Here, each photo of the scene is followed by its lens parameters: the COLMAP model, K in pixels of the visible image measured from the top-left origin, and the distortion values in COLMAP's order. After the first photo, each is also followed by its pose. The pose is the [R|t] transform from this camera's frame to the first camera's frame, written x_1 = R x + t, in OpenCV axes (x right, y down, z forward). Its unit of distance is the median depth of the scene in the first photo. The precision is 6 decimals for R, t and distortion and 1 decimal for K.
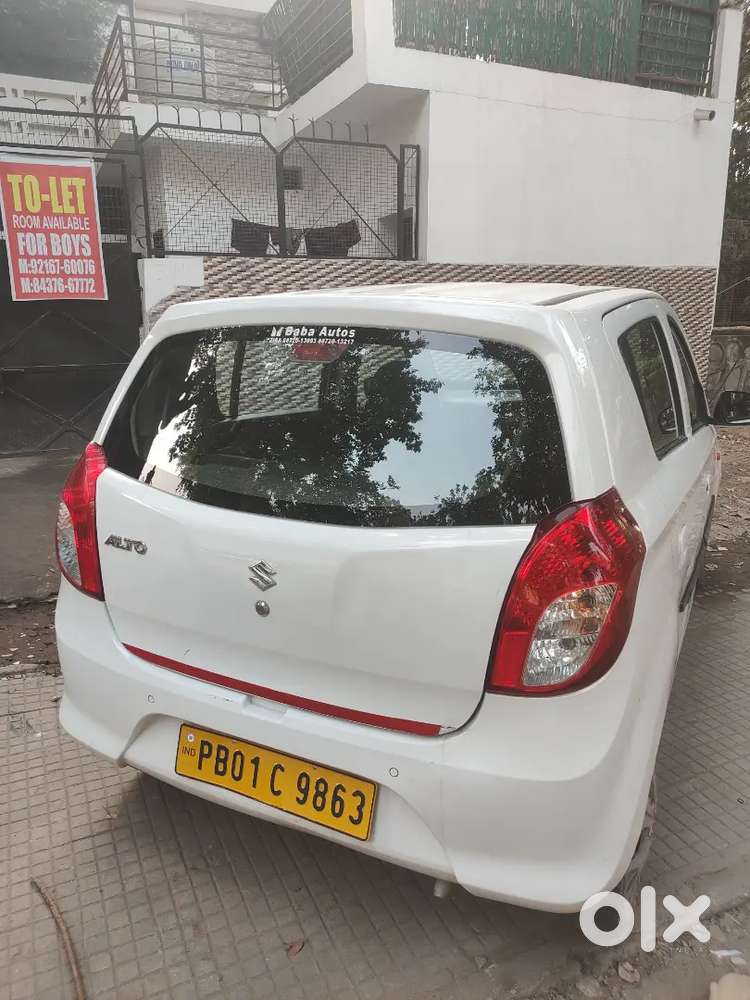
lens RADIAL K [[756.5, 0, 369.6], [0, 756.5, 499.1], [0, 0, 1]] dist [0.039671, -0.061239]
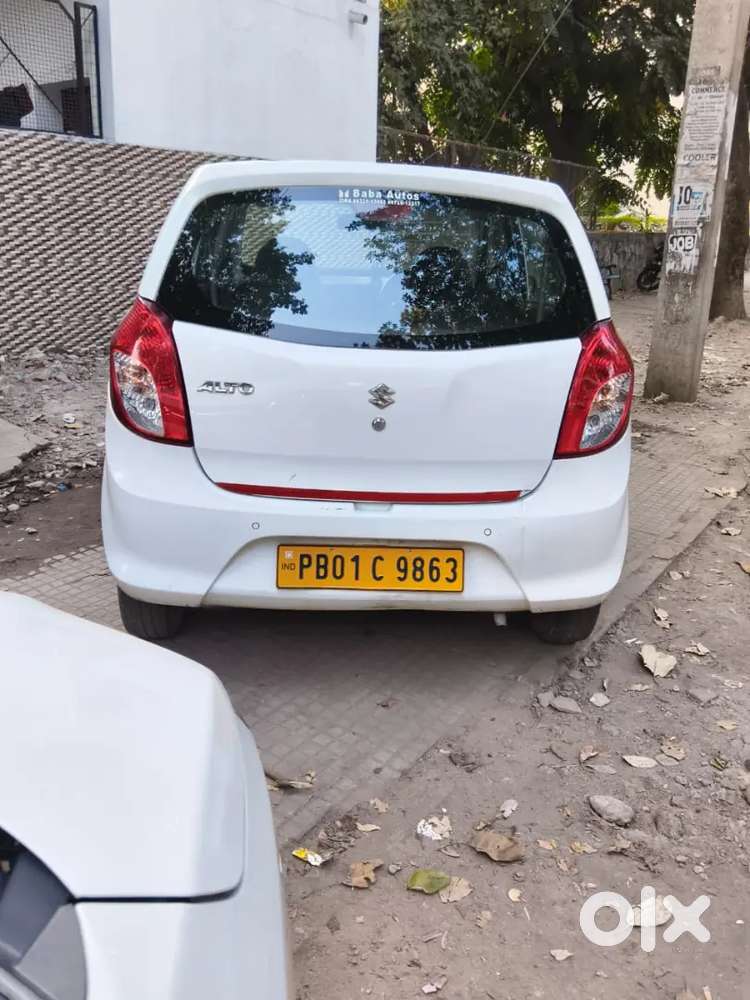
lens RADIAL K [[824.4, 0, 375.0], [0, 824.4, 500.0], [0, 0, 1]] dist [0.003950, -0.003795]
pose [[0.863161, -0.130002, 0.487907, -0.463958], [0.084303, 0.989829, 0.114597, 0.064045], [-0.497842, -0.057784, 0.865341, -0.091412]]
